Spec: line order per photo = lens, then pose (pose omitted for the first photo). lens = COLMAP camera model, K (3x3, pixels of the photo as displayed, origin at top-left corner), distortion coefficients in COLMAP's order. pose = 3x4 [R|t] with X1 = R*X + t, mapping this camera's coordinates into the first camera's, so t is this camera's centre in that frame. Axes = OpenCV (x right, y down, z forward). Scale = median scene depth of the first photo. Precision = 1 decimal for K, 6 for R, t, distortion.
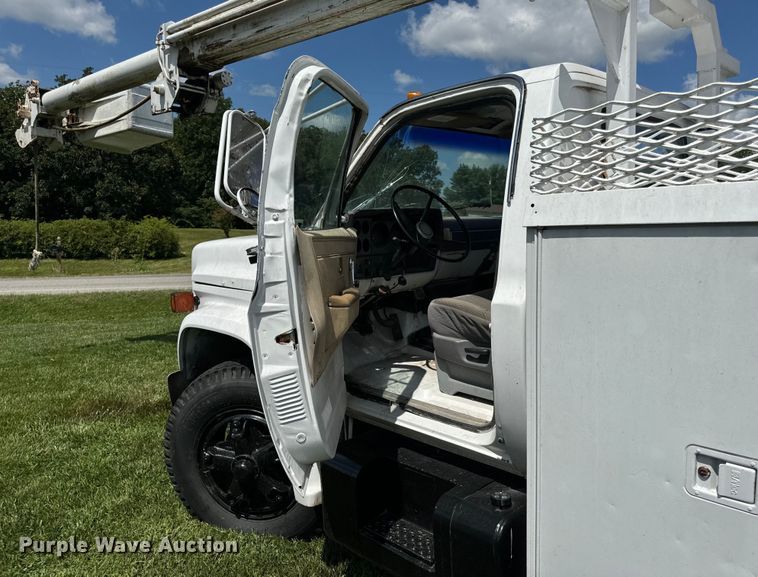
lens RADIAL K [[590.7, 0, 377.9], [0, 590.7, 310.1], [0, 0, 1]] dist [0.086972, -0.148198]
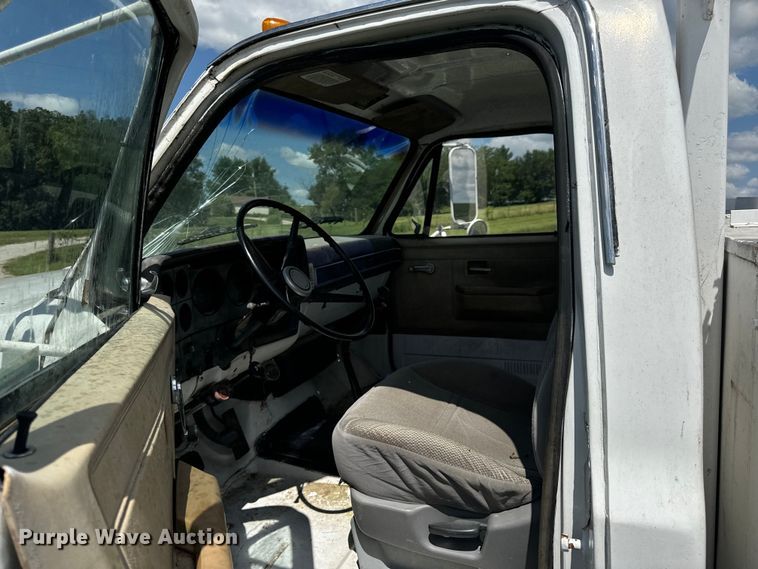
lens RADIAL K [[540.2, 0, 375.0], [0, 540.2, 285.3], [0, 0, 1]] dist [0.072891, -0.104231]
pose [[0.909823, -0.079404, 0.407328, -0.048226], [0.082104, 0.996564, 0.010878, -0.103977], [-0.406793, 0.023546, 0.913217, 0.404373]]
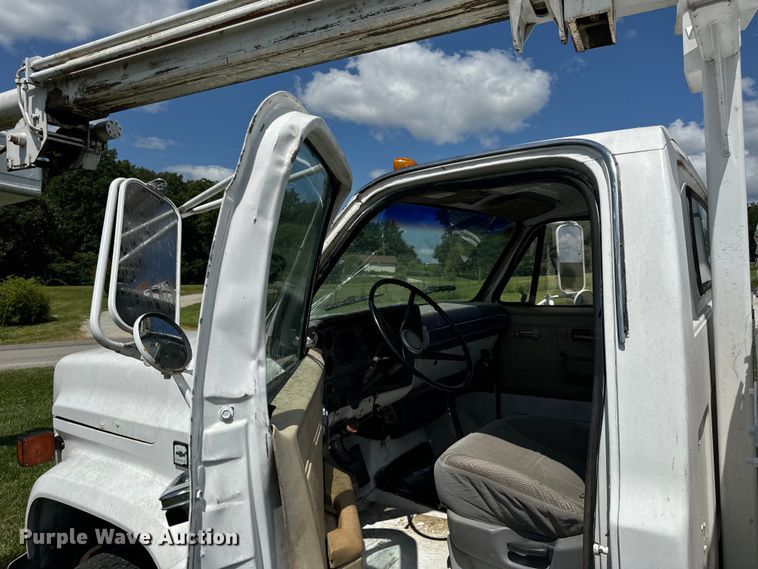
lens RADIAL K [[551.0, 0, 379.8], [0, 551.0, 278.3], [0, 0, 1]] dist [0.073197, -0.093812]
pose [[0.978565, -0.015447, 0.205360, -0.074477], [0.040390, 0.992212, -0.117832, -0.106953], [-0.201940, 0.123600, 0.971567, 0.279504]]
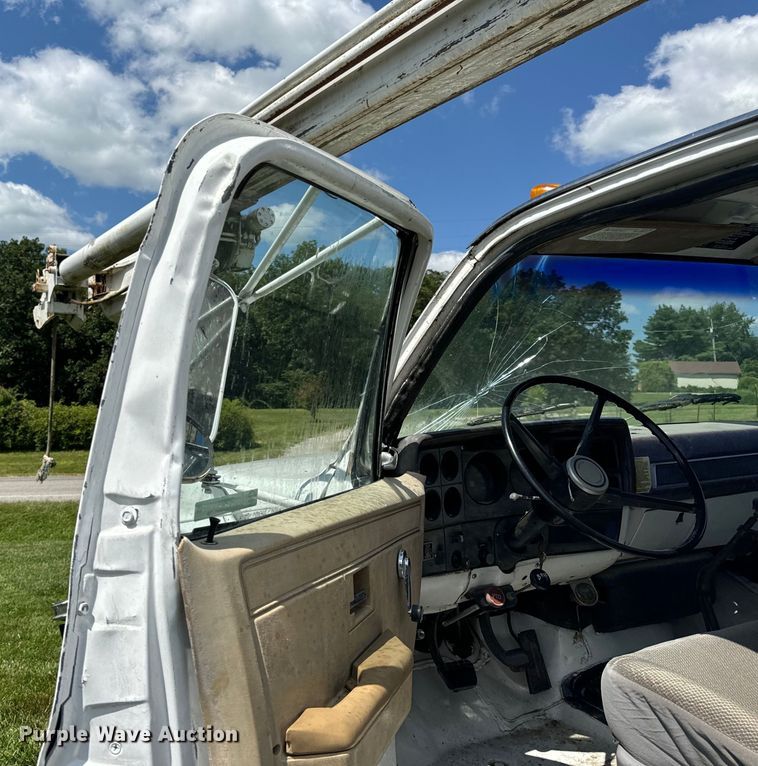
lens RADIAL K [[734.6, 0, 247.5], [0, 734.6, 384.8], [0, 0, 1]] dist [0.102167, -0.163424]
pose [[0.931420, -0.028496, -0.362830, 0.037054], [-0.026690, 0.988897, -0.146184, -0.089982], [0.362967, 0.145842, 0.920318, 0.299850]]
